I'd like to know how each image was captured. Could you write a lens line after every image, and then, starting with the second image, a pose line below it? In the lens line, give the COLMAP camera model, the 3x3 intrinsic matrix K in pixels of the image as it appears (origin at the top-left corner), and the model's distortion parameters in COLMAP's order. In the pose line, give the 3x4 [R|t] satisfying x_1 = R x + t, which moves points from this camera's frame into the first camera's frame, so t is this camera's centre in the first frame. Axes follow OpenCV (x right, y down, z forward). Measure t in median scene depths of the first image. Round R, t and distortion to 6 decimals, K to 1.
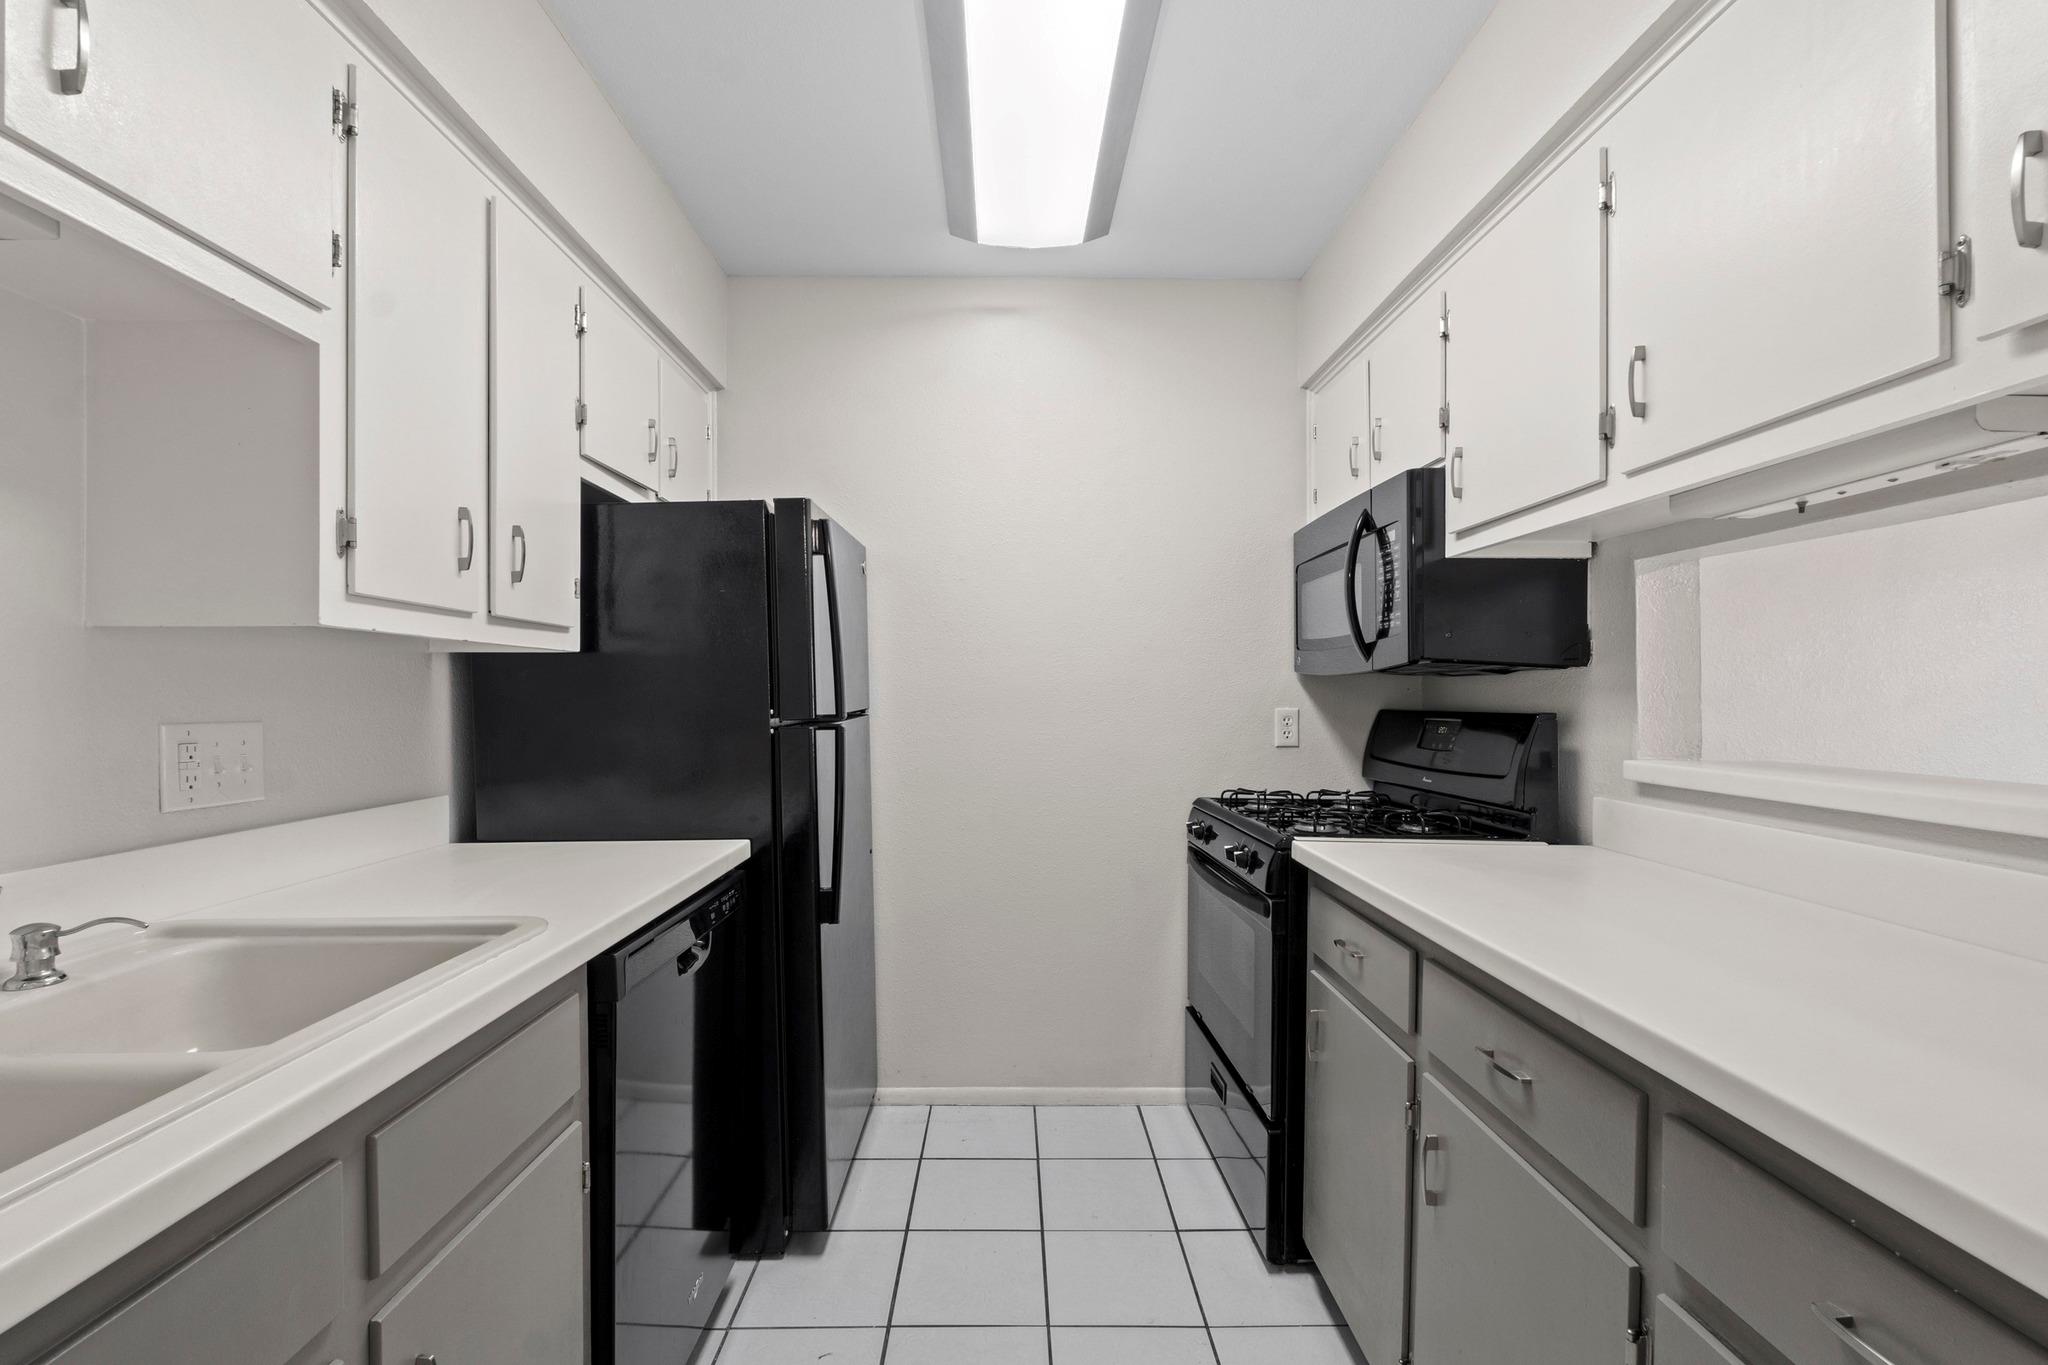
lens RADIAL K [[901.8, 0, 1010.9], [0, 901.8, 694.4], [0, 0, 1]] dist [-0.000491, -0.000040]
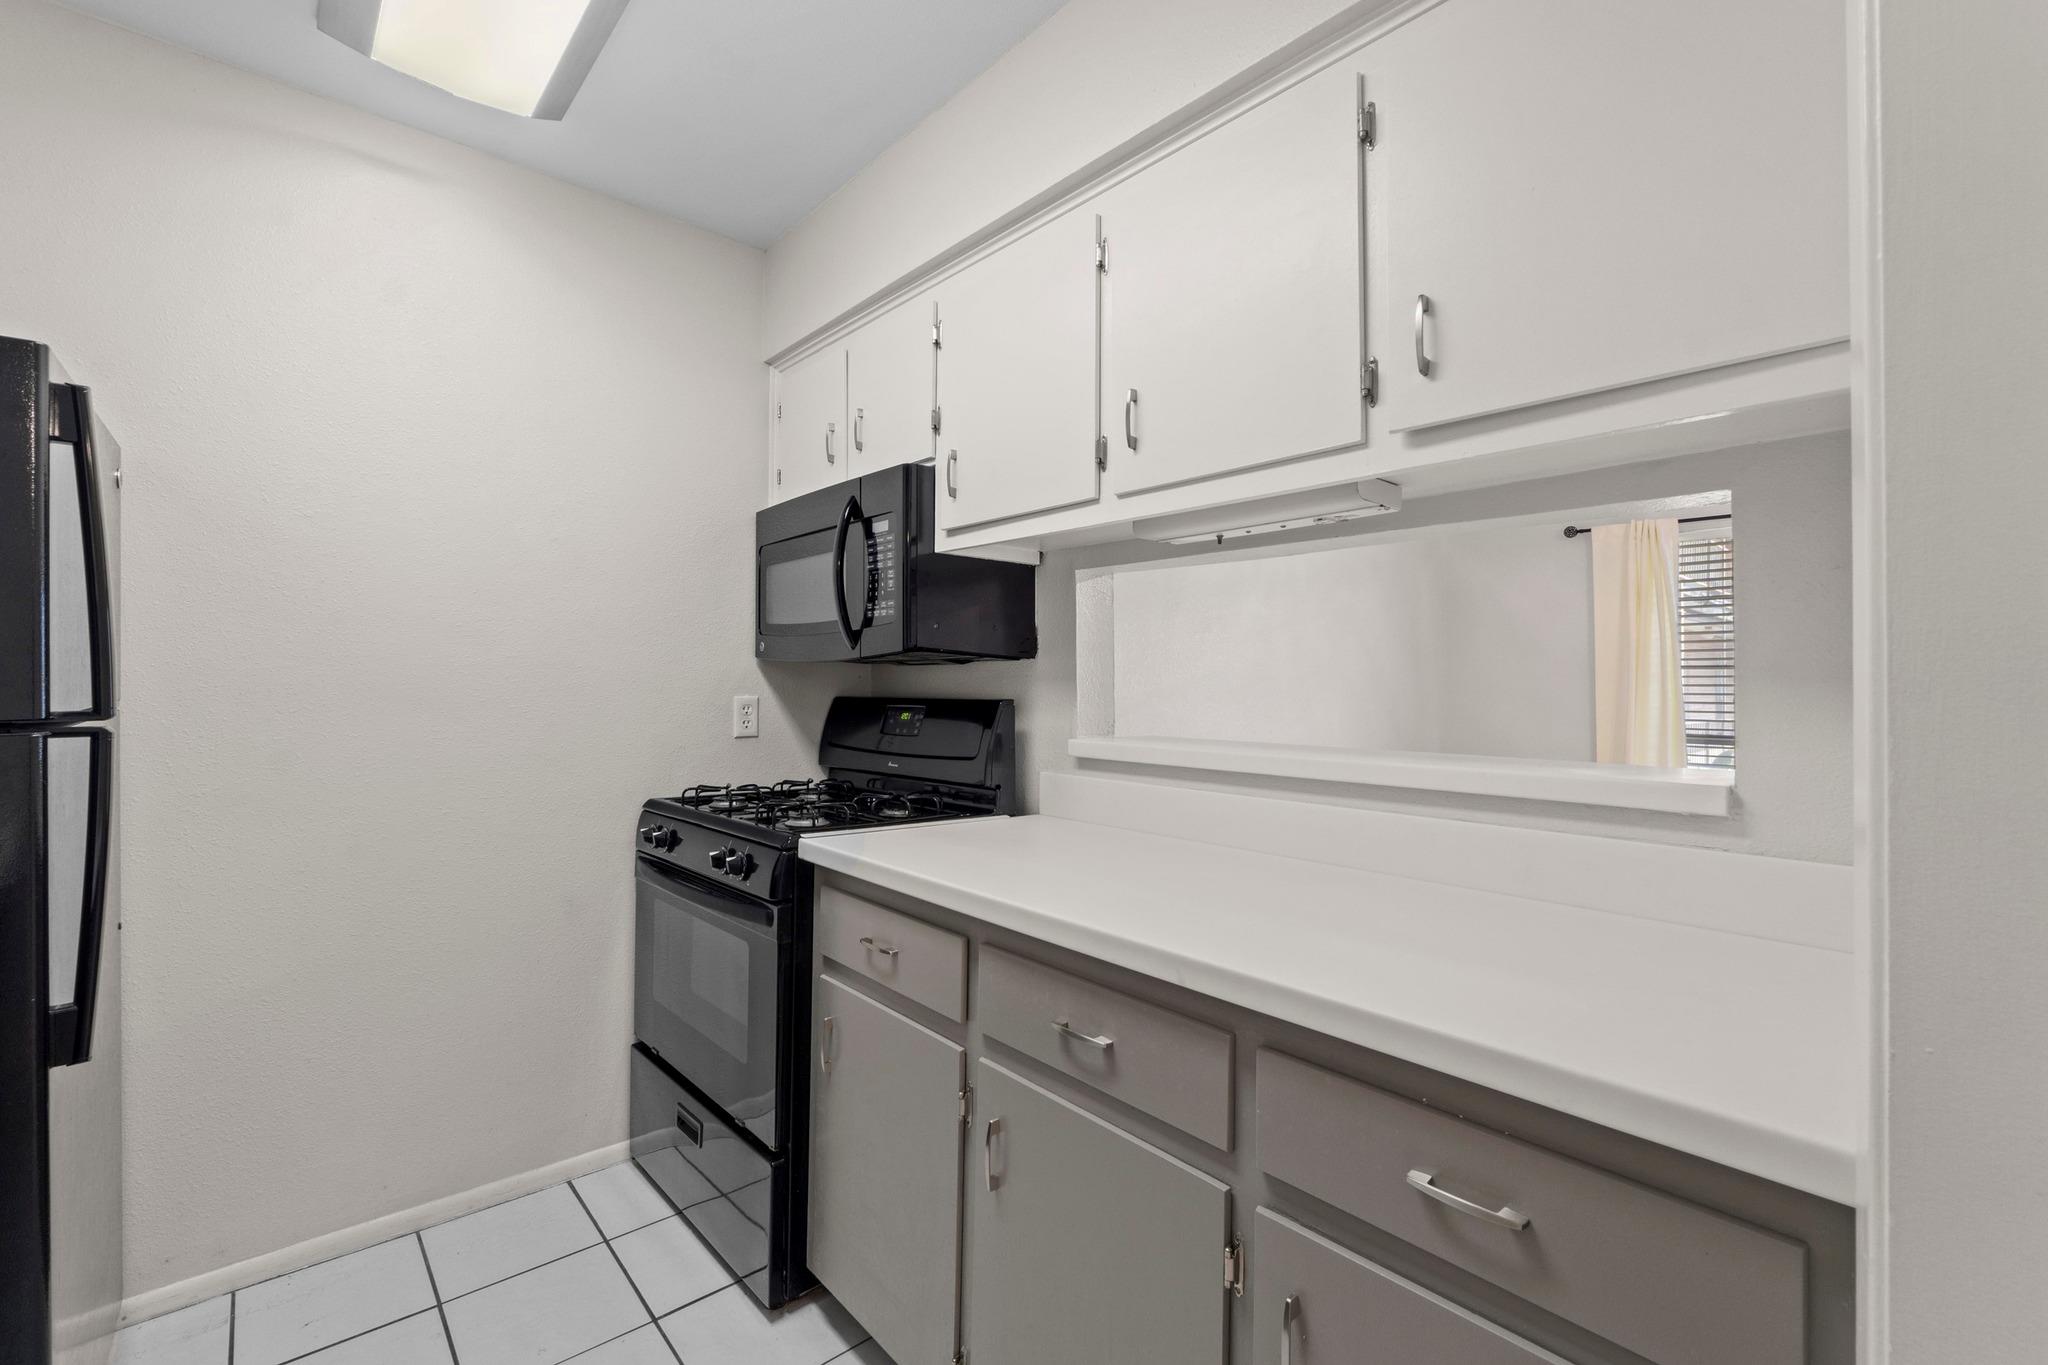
lens RADIAL K [[892.3, 0, 1024.0], [0, 892.3, 660.0], [0, 0, 1]] dist [-0.000974, -0.000094]
pose [[0.758211, 0.020702, 0.651681, -0.111961], [-0.005341, 0.999659, -0.025542, -0.000012], [-0.651988, 0.015886, 0.758063, 0.140677]]
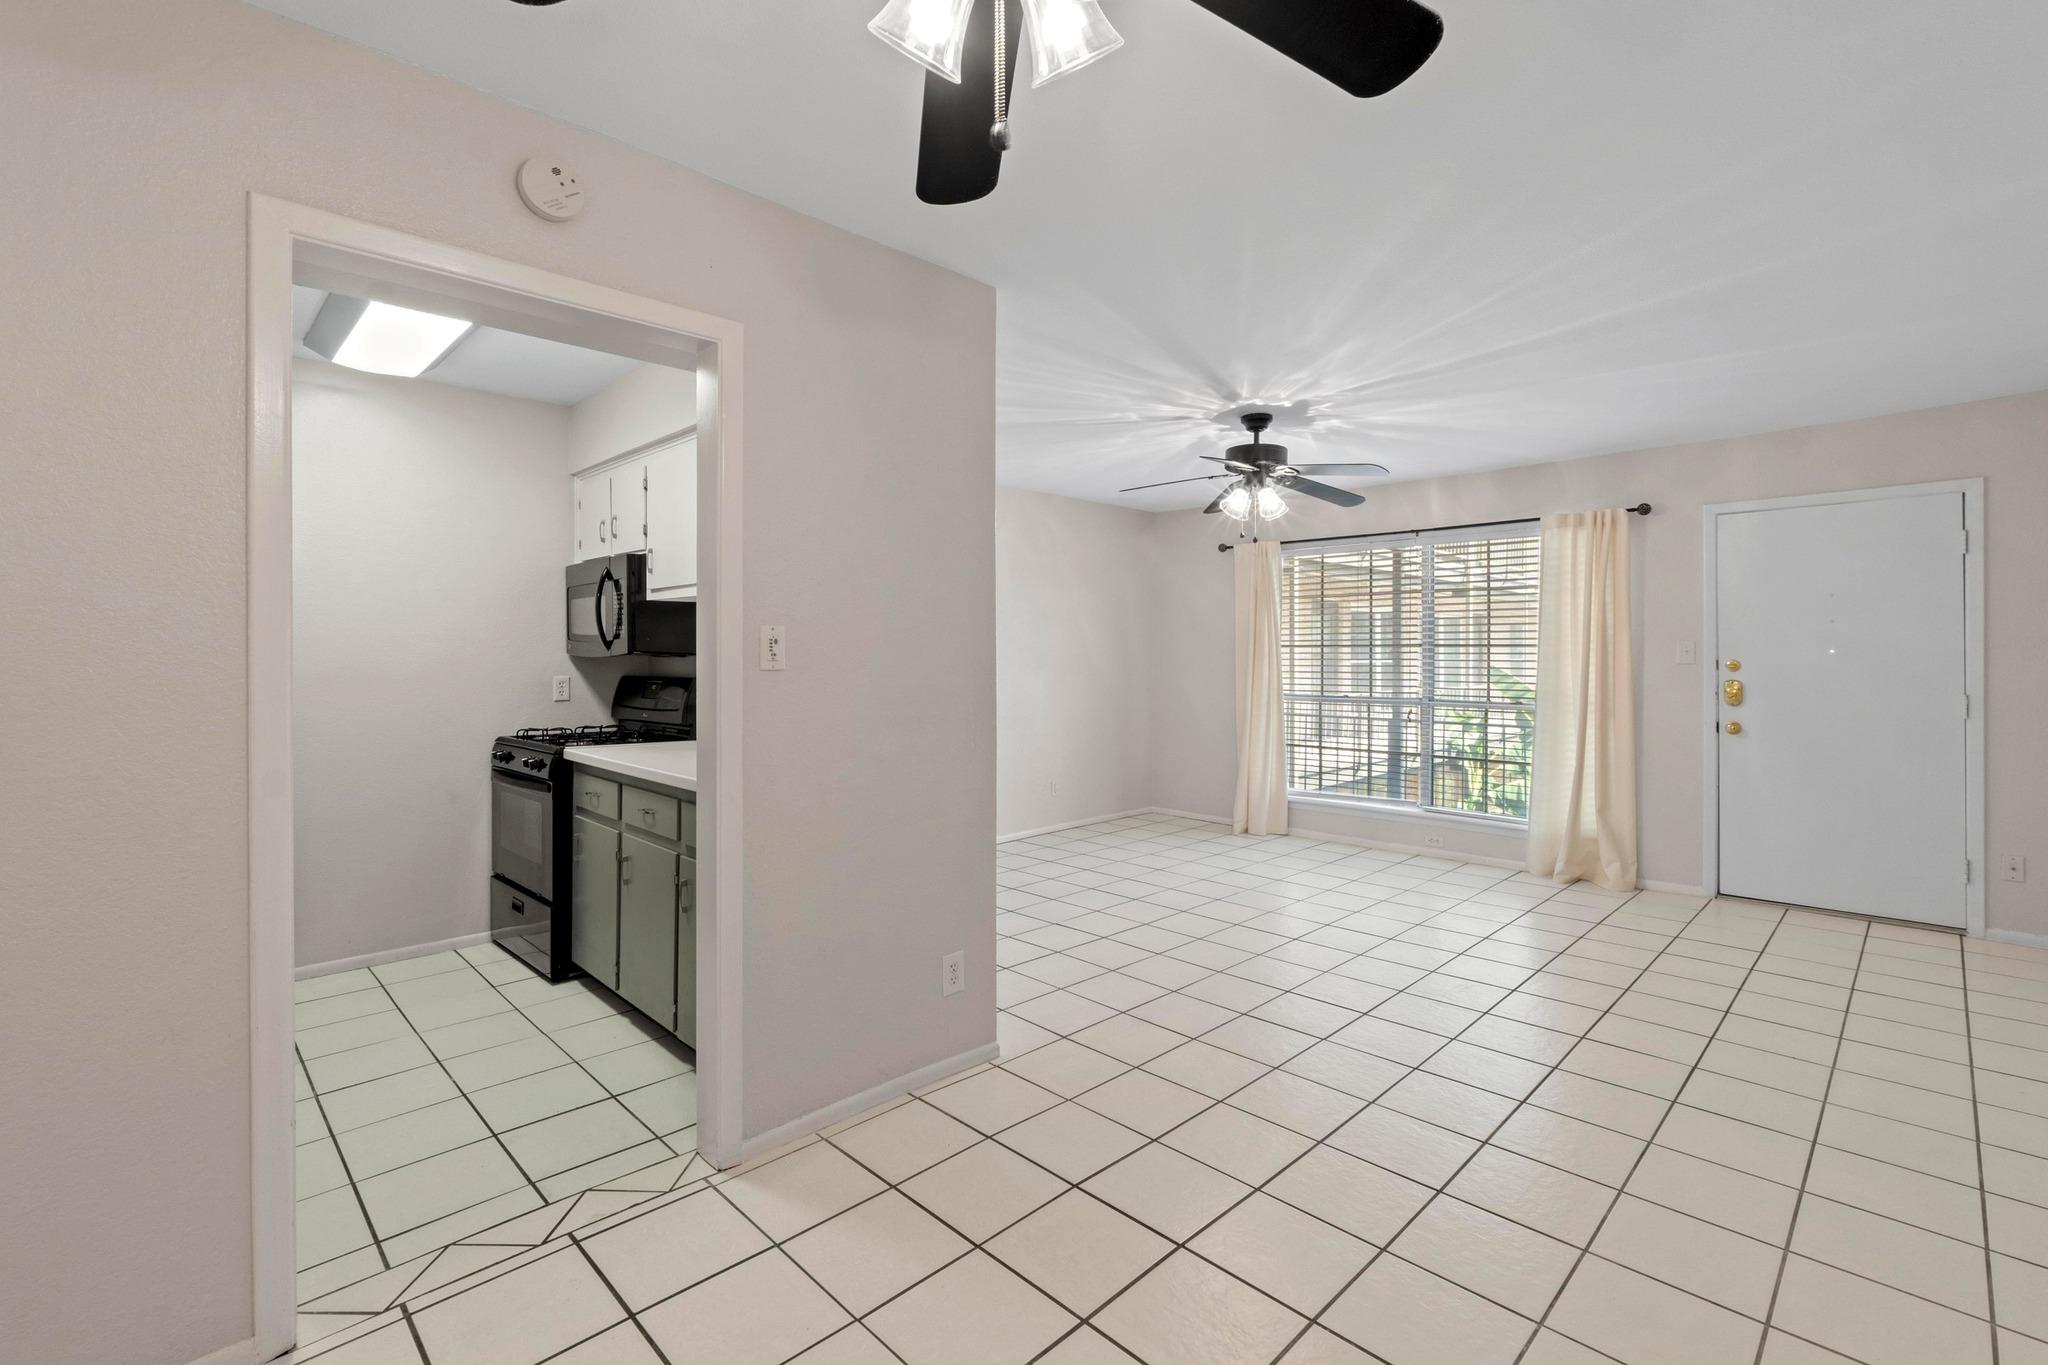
lens RADIAL K [[892.3, 0, 1024.0], [0, 892.3, 660.0], [0, 0, 1]] dist [-0.000974, -0.000094]
pose [[0.717922, -0.006633, 0.696091, -0.270781], [0.004318, 0.999978, 0.005075, -0.024185], [-0.696110, -0.000637, 0.717935, -0.927636]]
